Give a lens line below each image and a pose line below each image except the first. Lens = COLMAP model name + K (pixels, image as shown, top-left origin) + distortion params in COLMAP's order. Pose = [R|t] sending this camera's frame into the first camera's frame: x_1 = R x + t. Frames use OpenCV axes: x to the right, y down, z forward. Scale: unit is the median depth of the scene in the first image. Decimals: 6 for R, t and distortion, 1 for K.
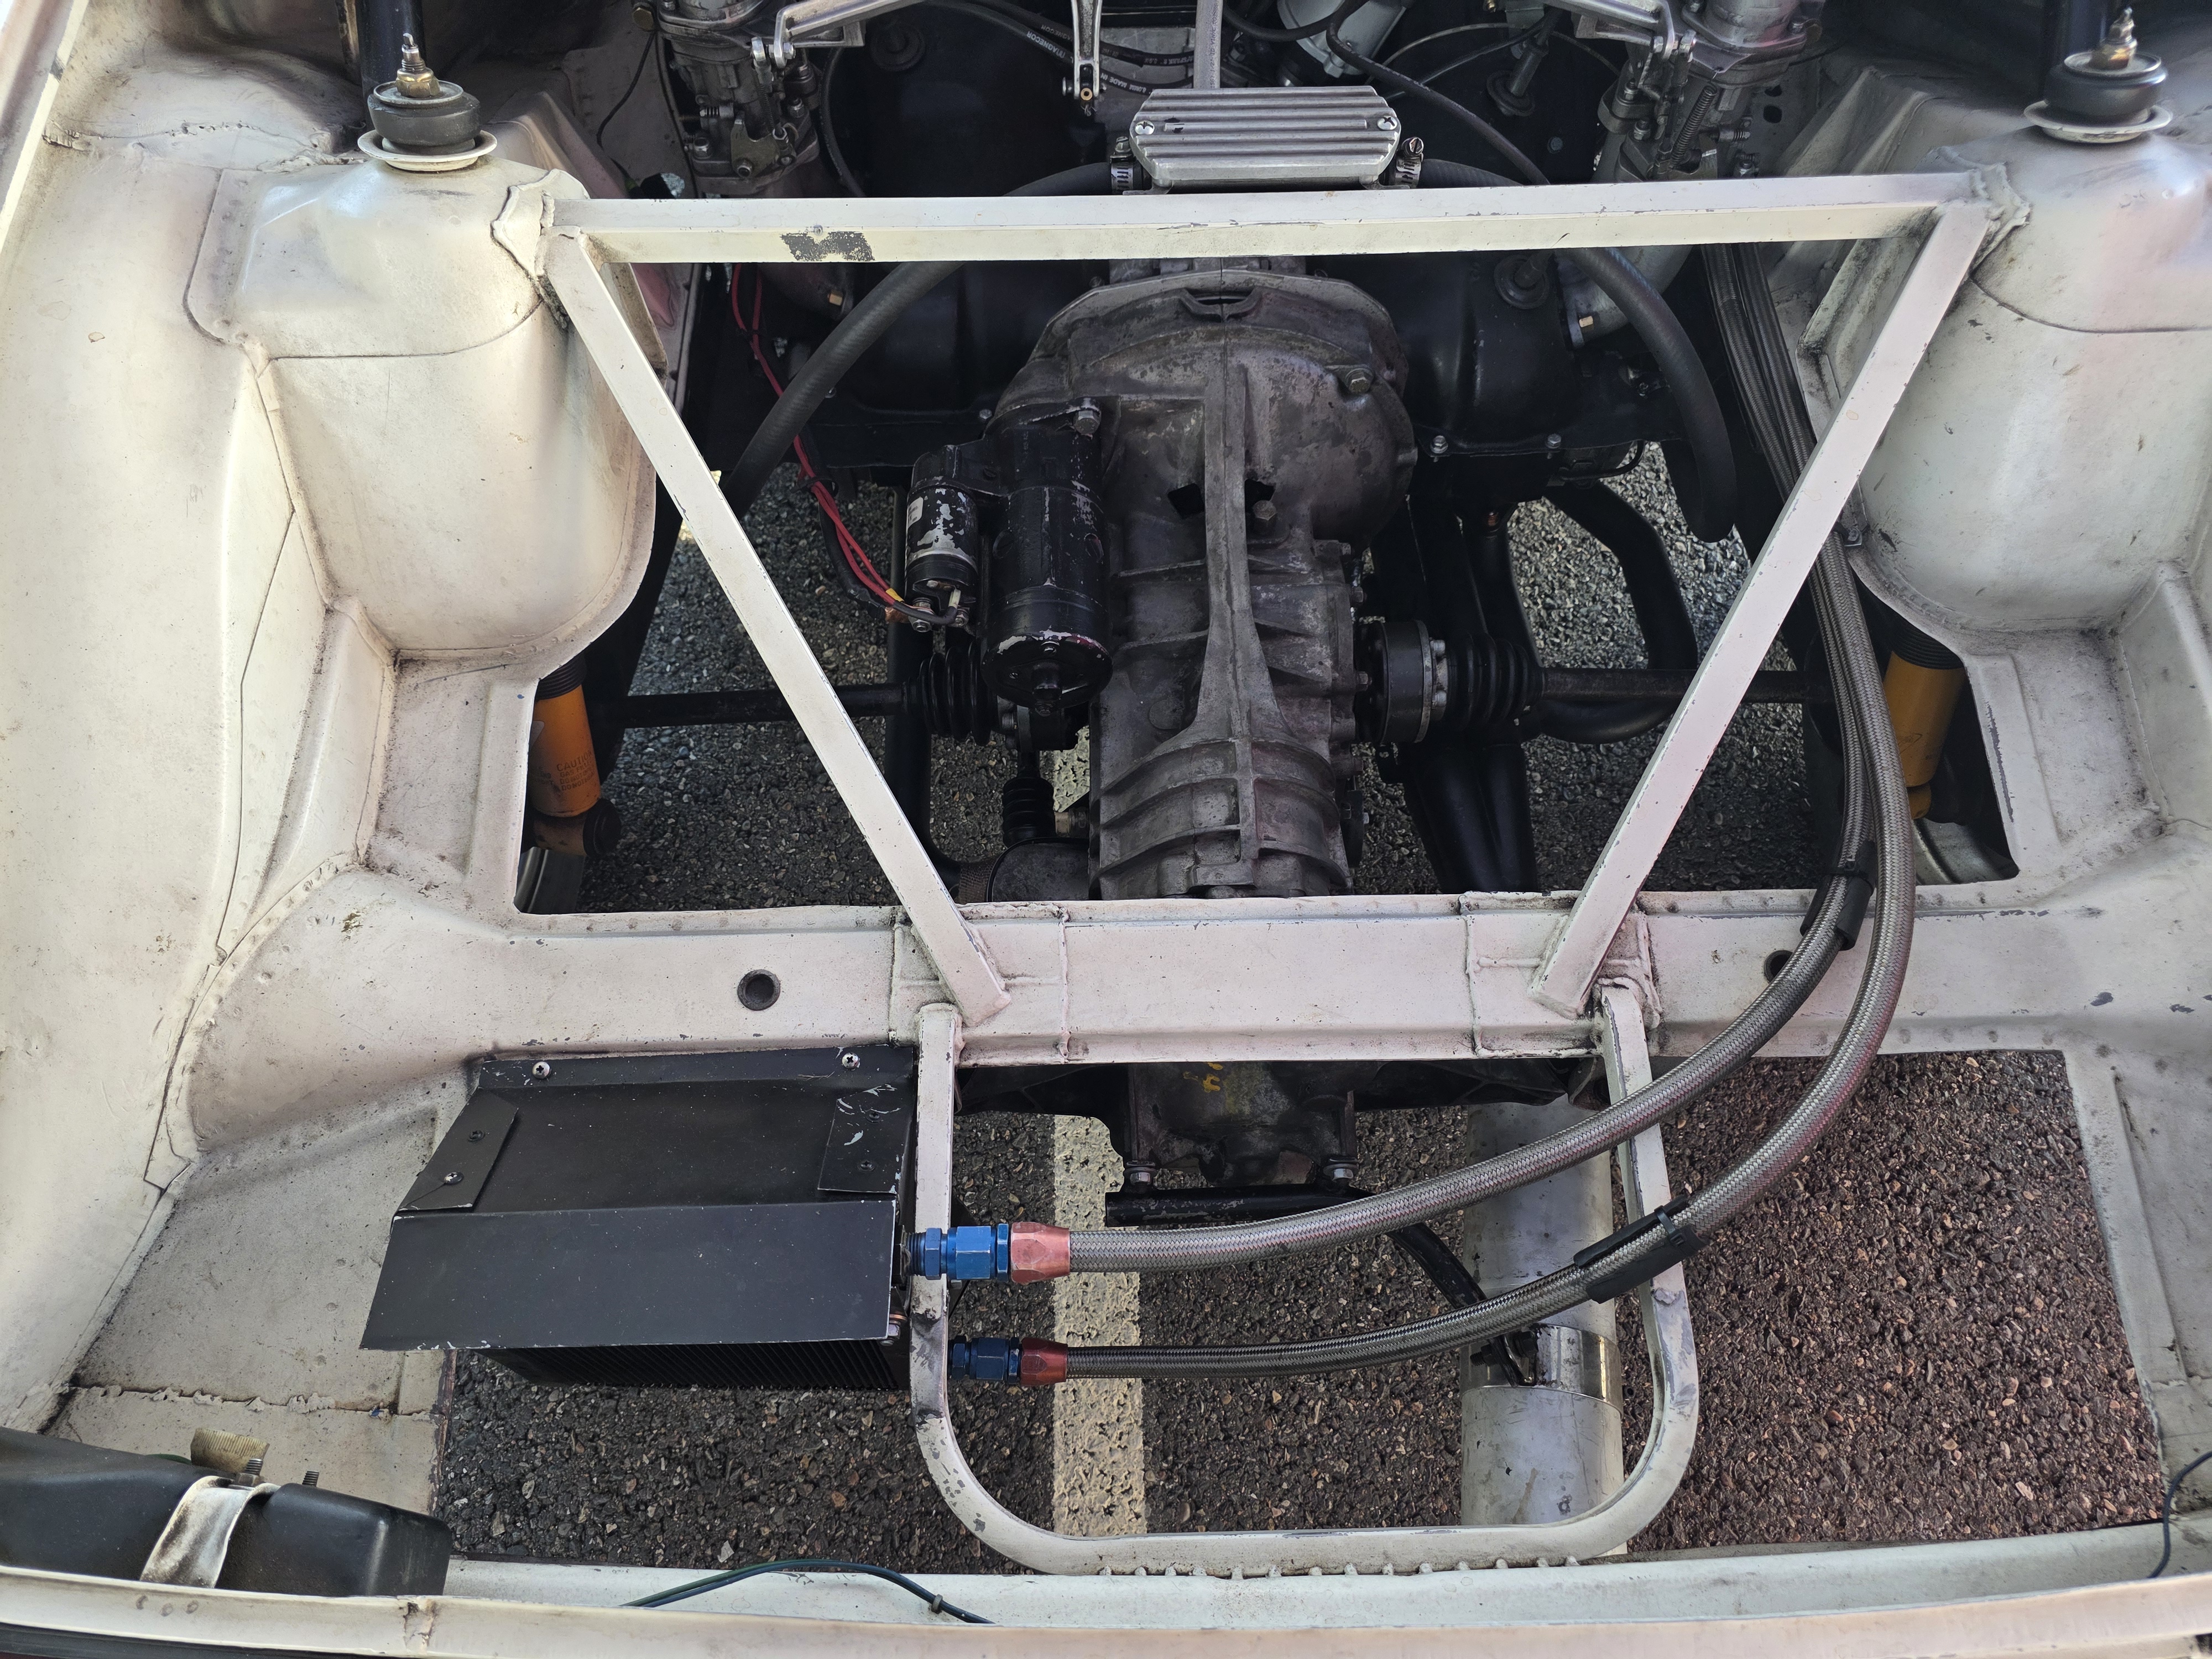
lens RADIAL K [[1456.6, 0, 1094.6], [0, 1456.6, 837.2], [0, 0, 1]] dist [0.054714, -0.044664]
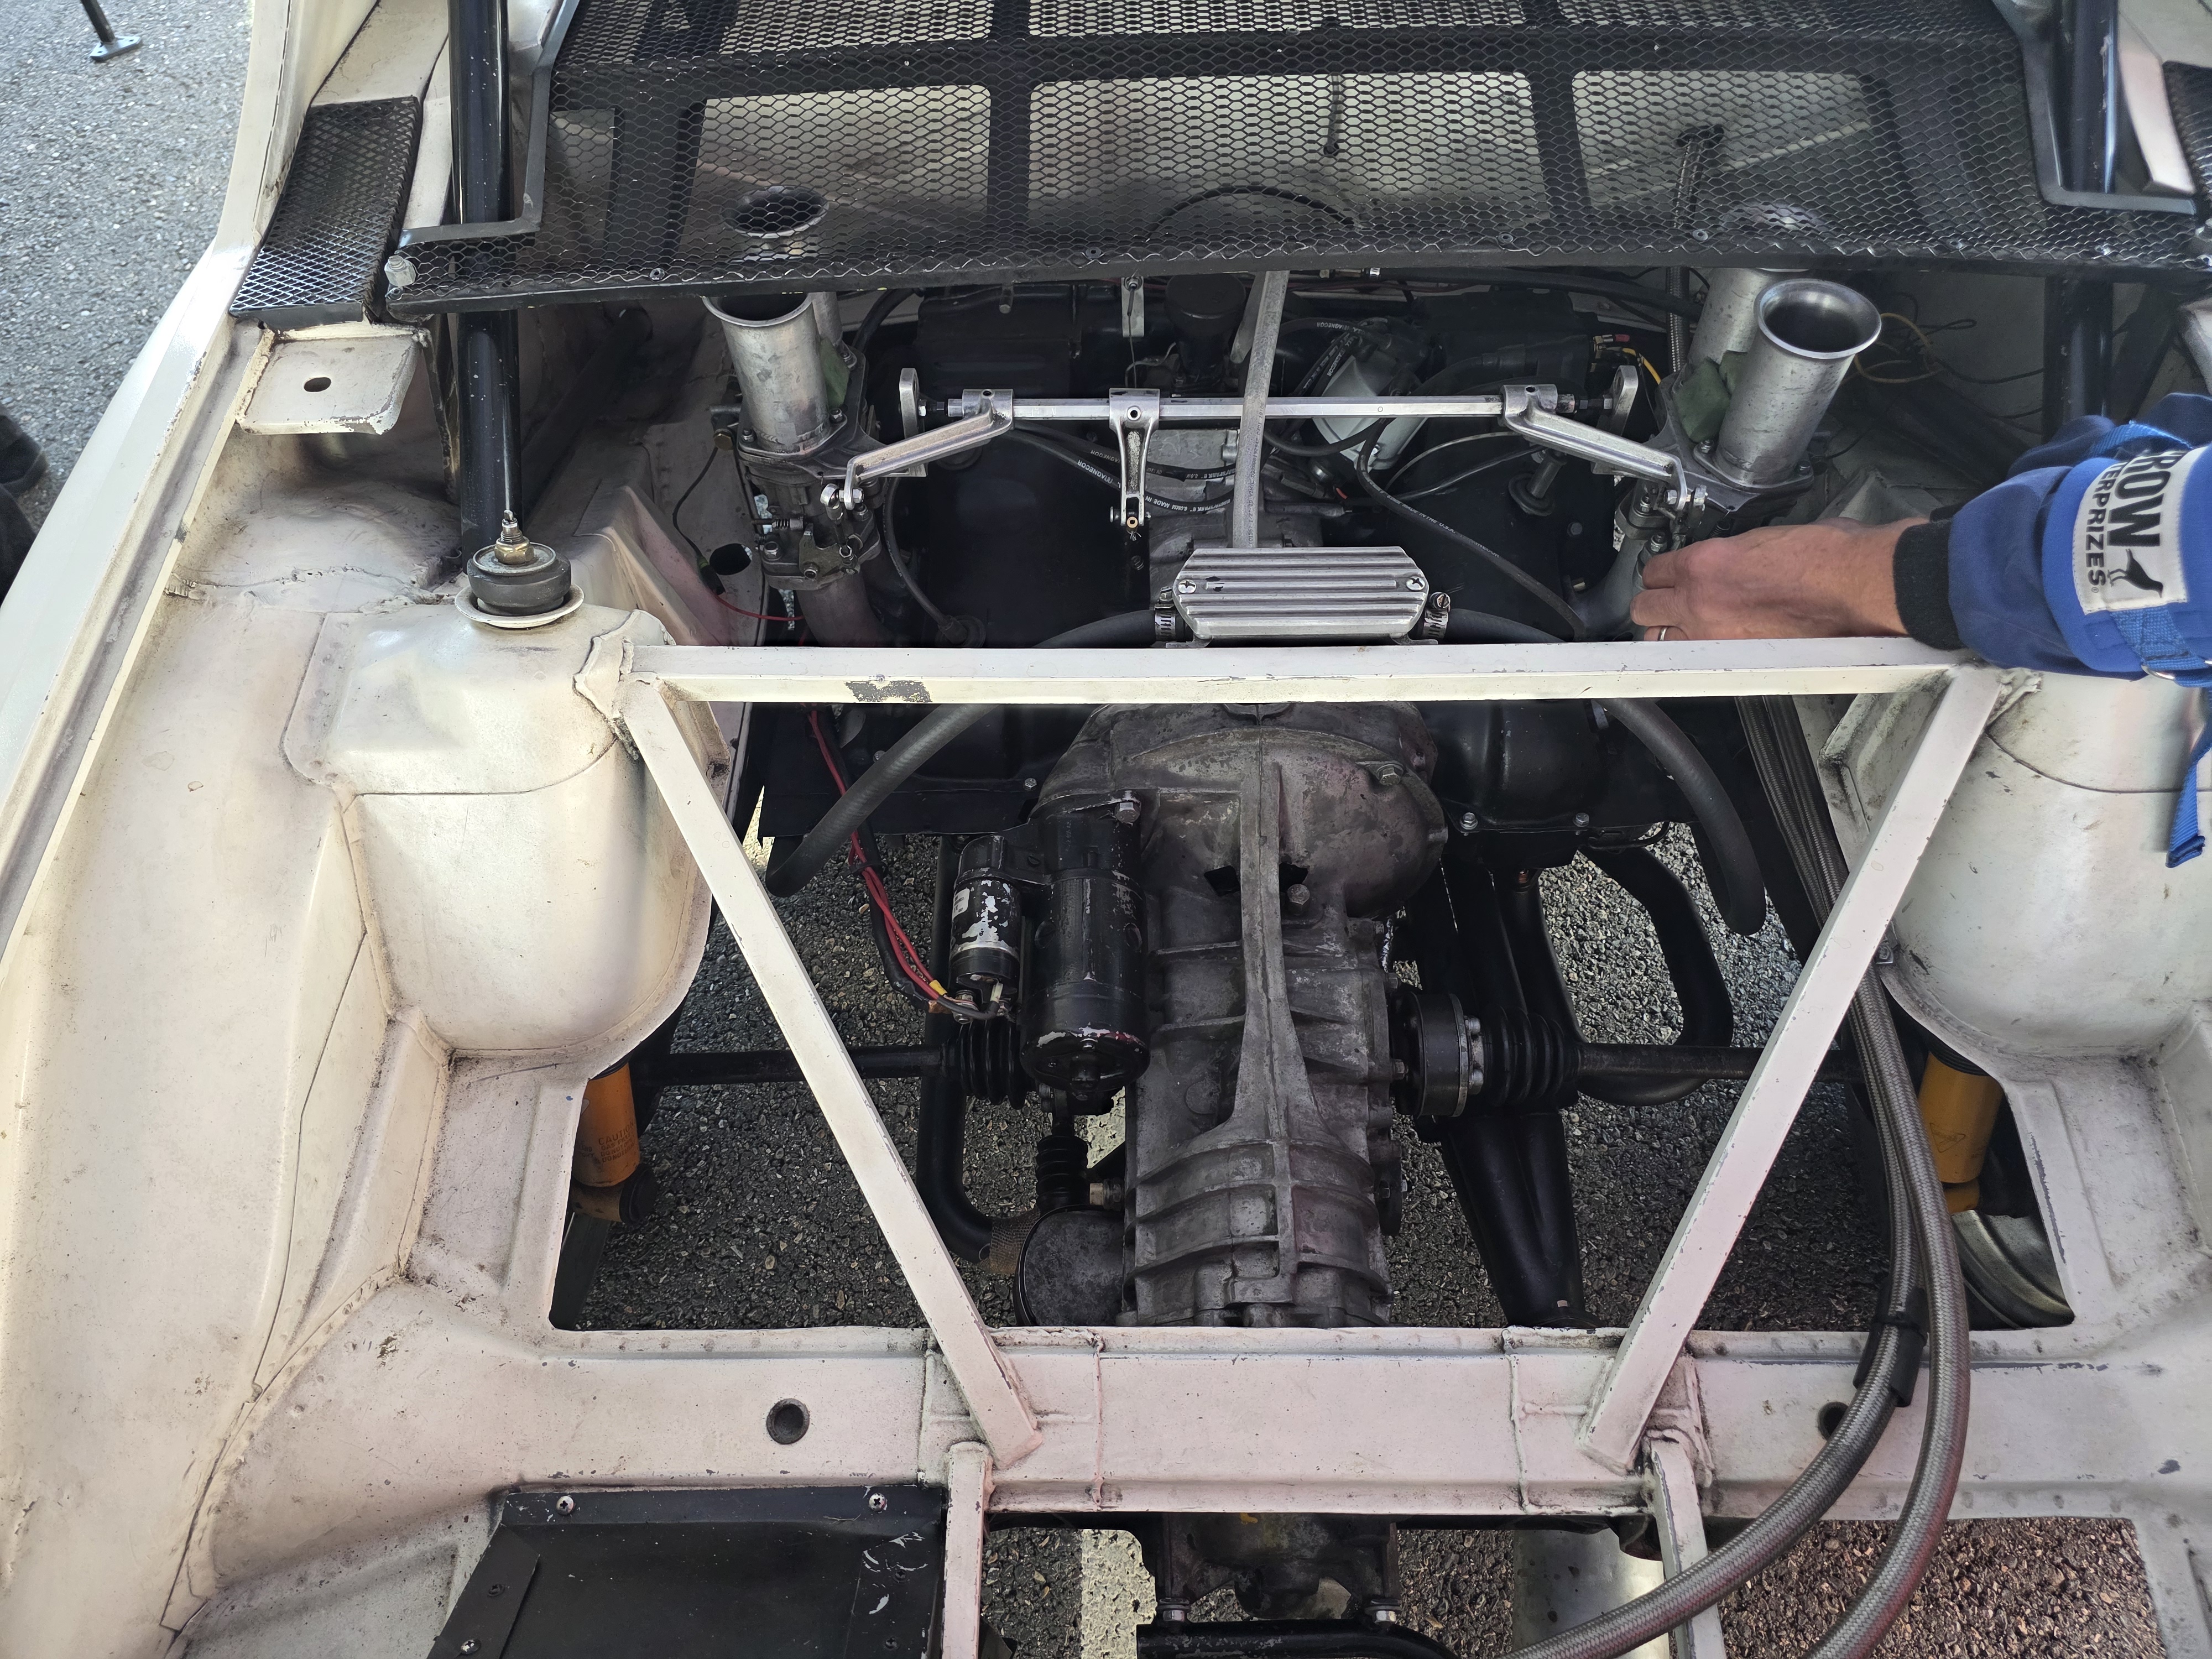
lens RADIAL K [[1456.6, 0, 1094.6], [0, 1456.6, 837.2], [0, 0, 1]] dist [0.054714, -0.044664]
pose [[0.999661, 0.013995, -0.021944, -0.006987], [-0.016621, 0.992082, -0.124486, -0.161788], [0.020028, 0.124809, 0.991979, -0.026898]]
